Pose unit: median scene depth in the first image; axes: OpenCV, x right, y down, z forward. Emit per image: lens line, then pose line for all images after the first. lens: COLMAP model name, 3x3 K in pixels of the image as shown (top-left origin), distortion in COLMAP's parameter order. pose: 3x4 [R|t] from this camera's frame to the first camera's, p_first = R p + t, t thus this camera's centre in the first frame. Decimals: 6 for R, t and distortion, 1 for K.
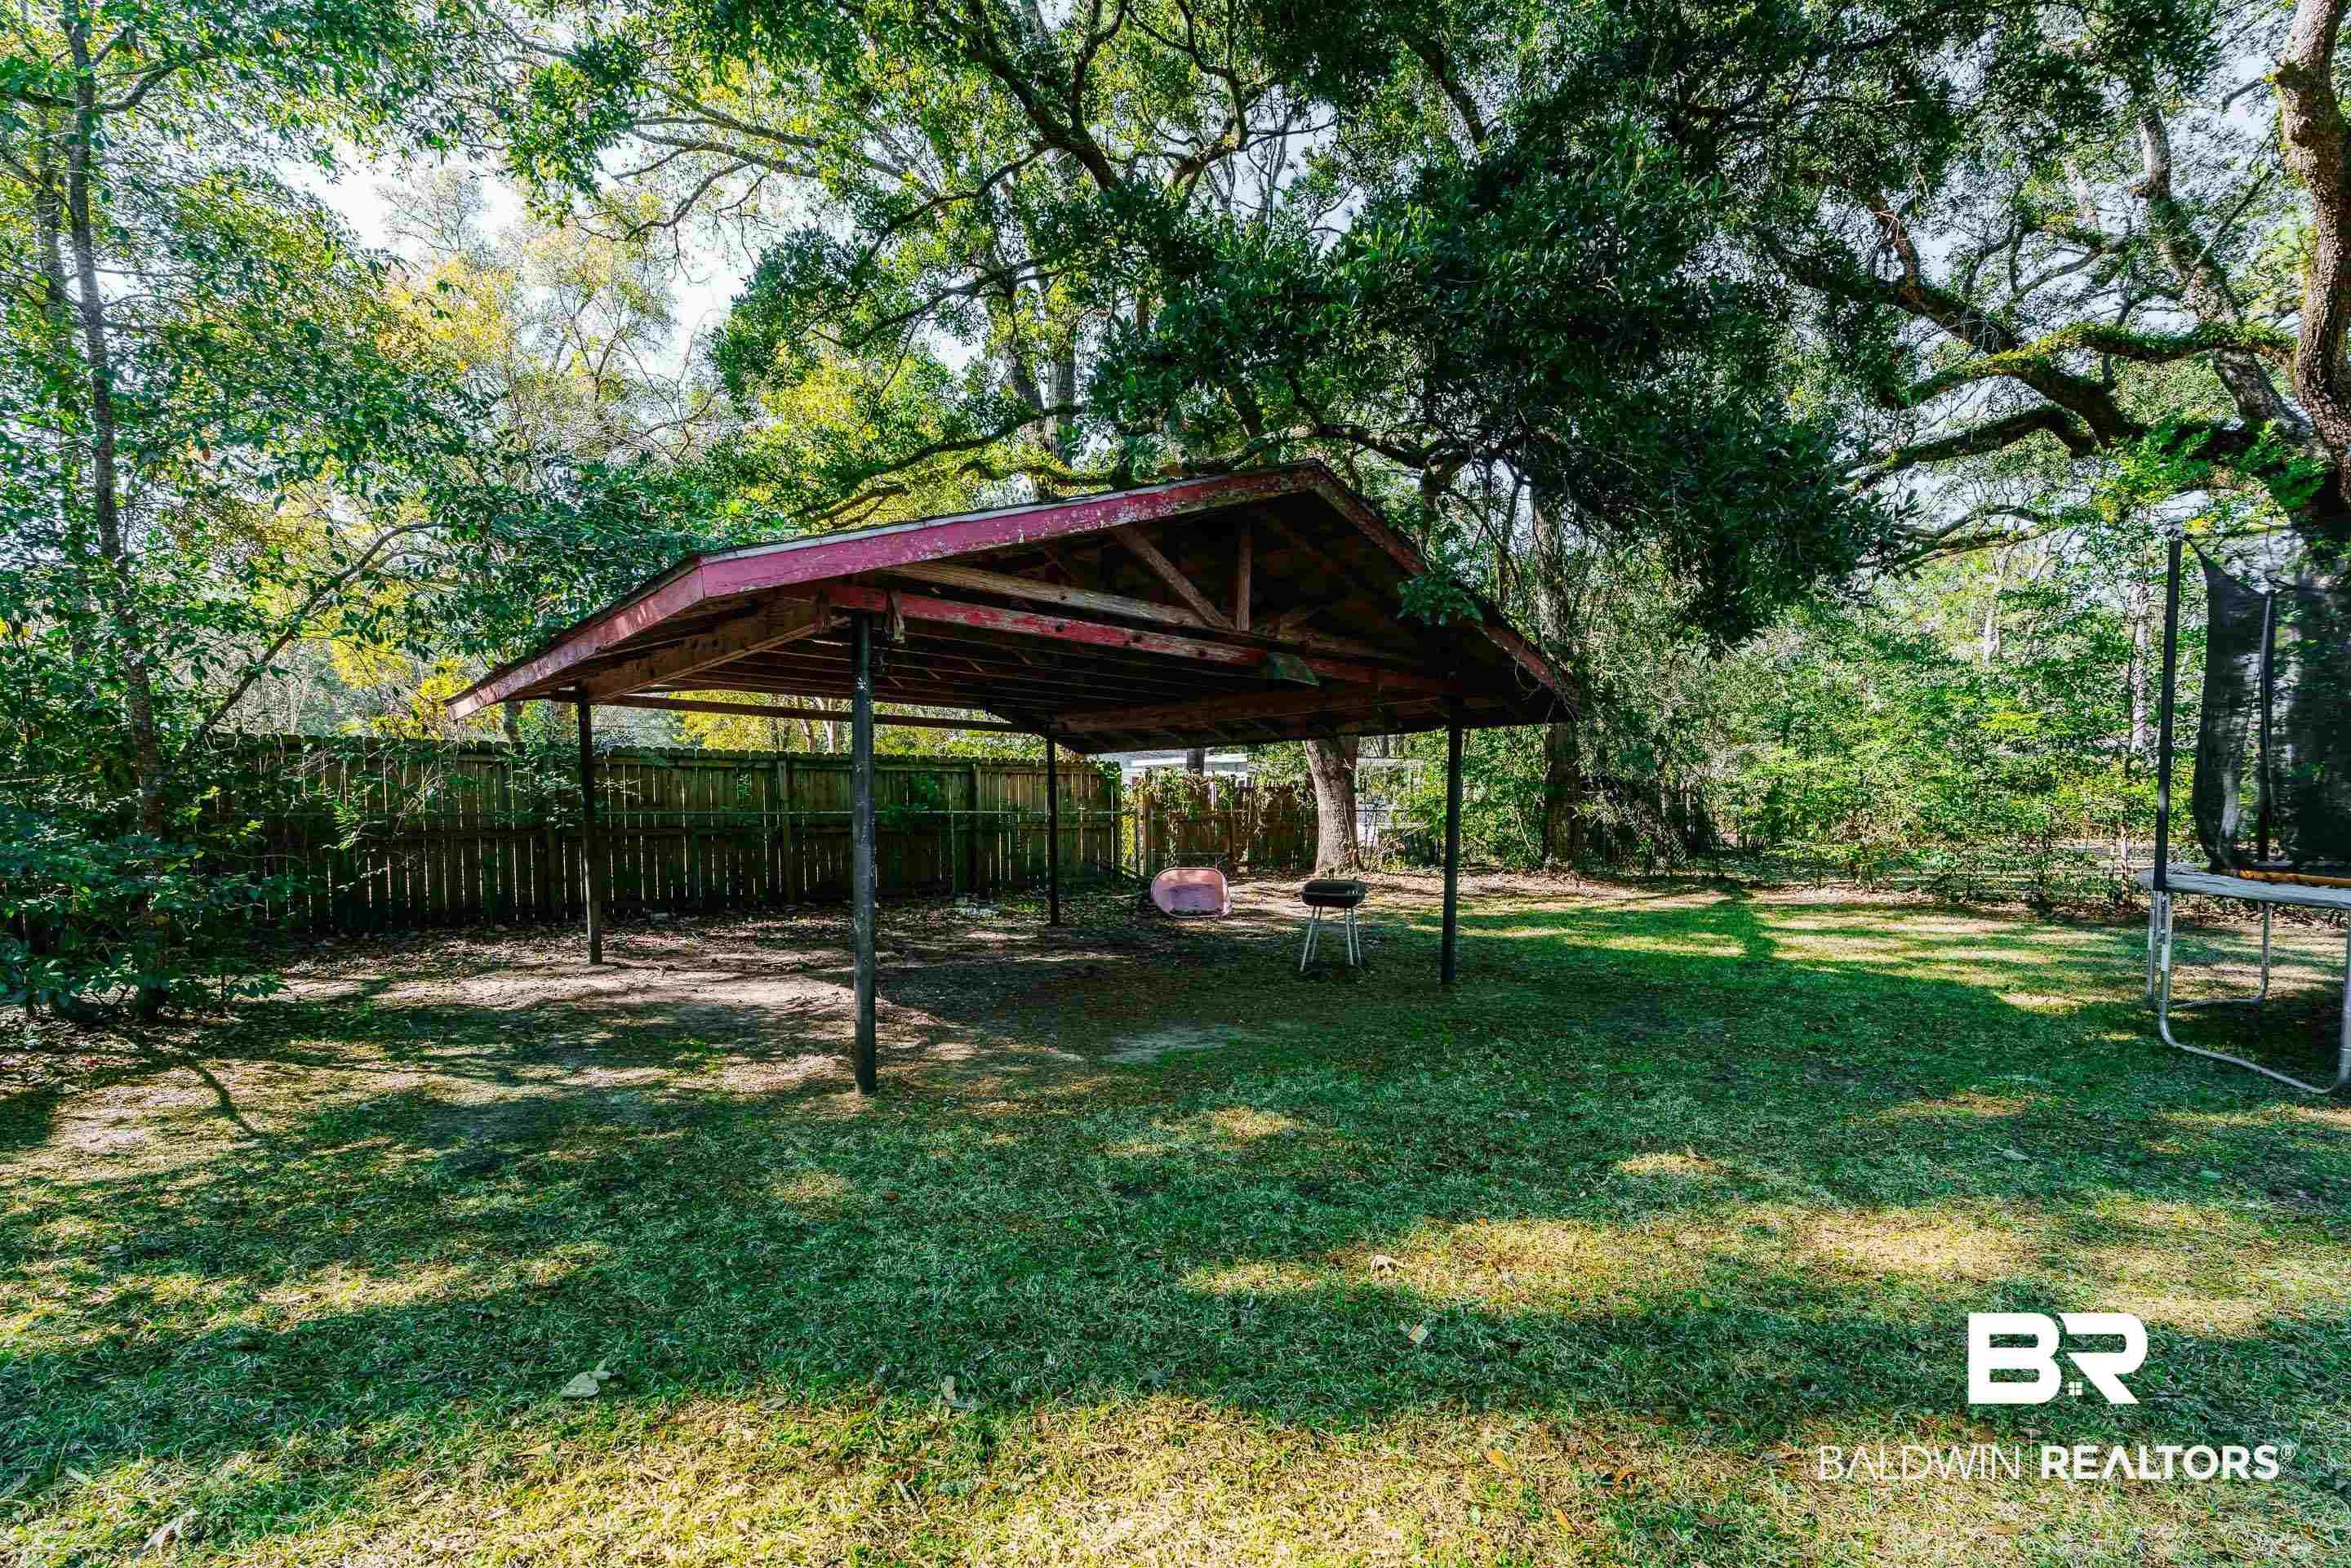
lens RADIAL K [[1046.3, 0, 1175.5], [0, 1046.3, 784.0], [0, 0, 1]] dist [-0.011125, 0.004733]
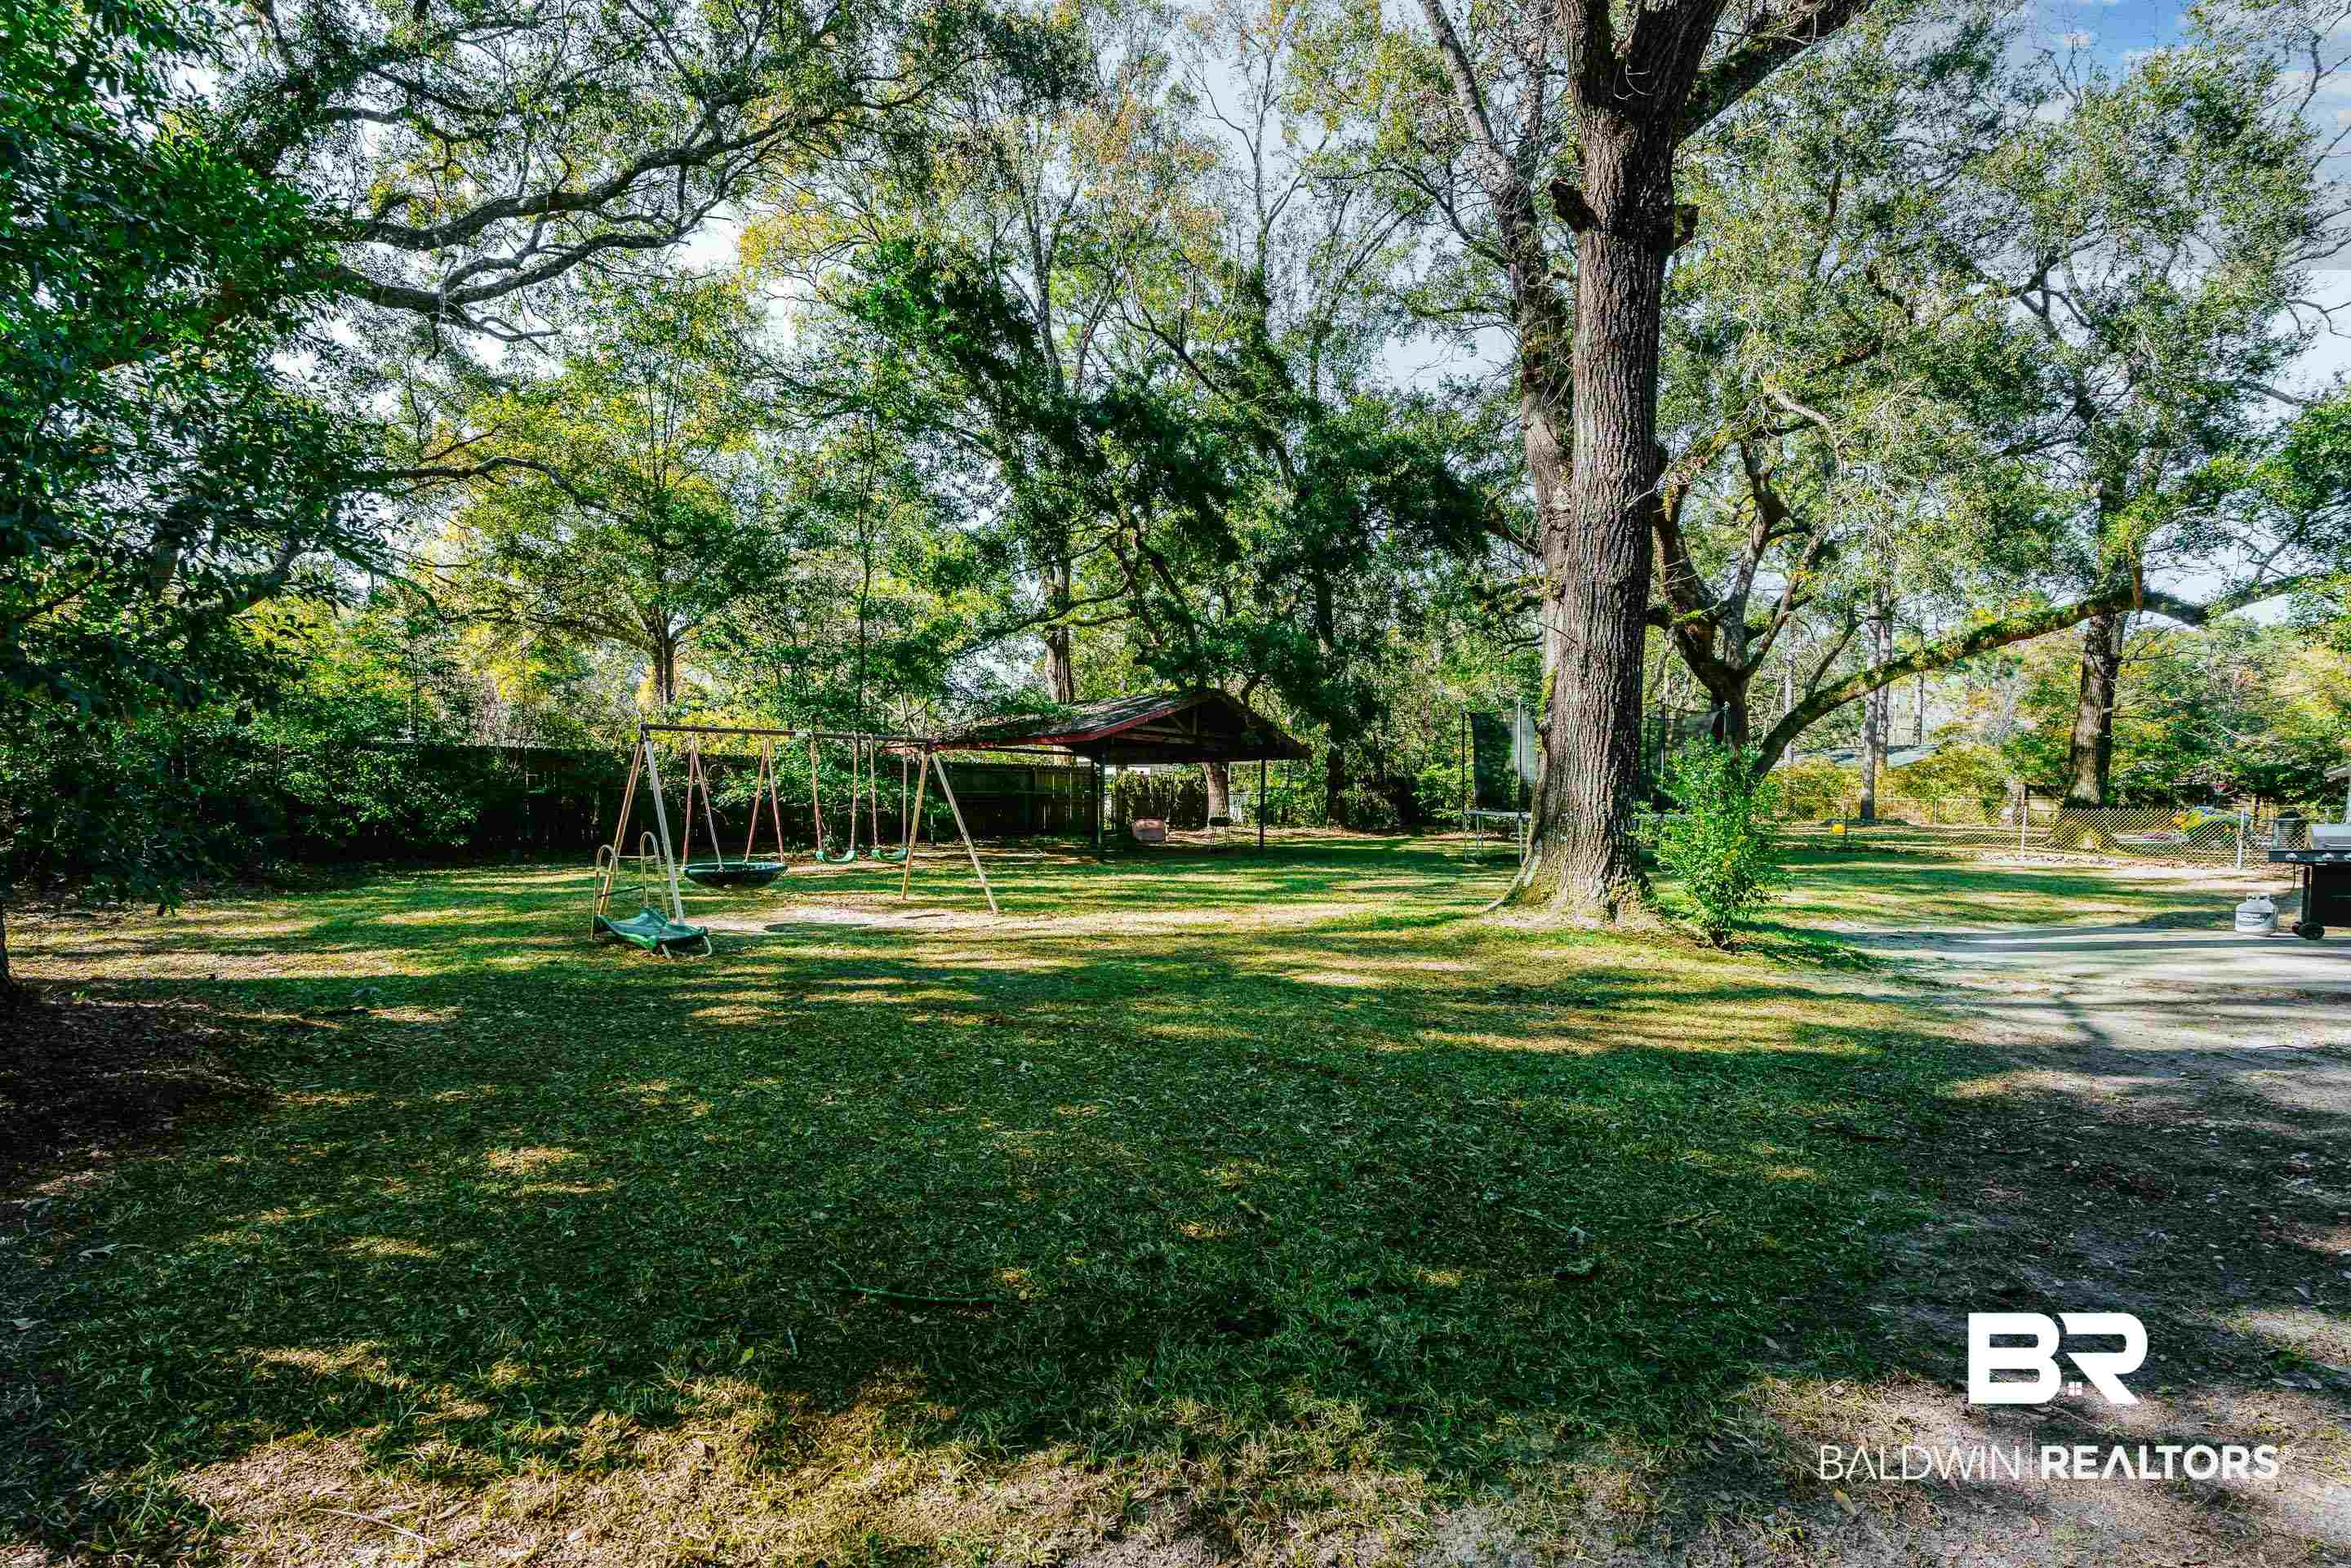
lens RADIAL K [[1046.3, 0, 1175.5], [0, 1046.3, 784.0], [0, 0, 1]] dist [-0.011125, 0.004733]
pose [[0.994009, 0.004761, 0.109199, -0.153656], [-0.005868, 0.999935, 0.009817, -0.011515], [-0.109145, -0.010399, 0.993971, -1.032334]]
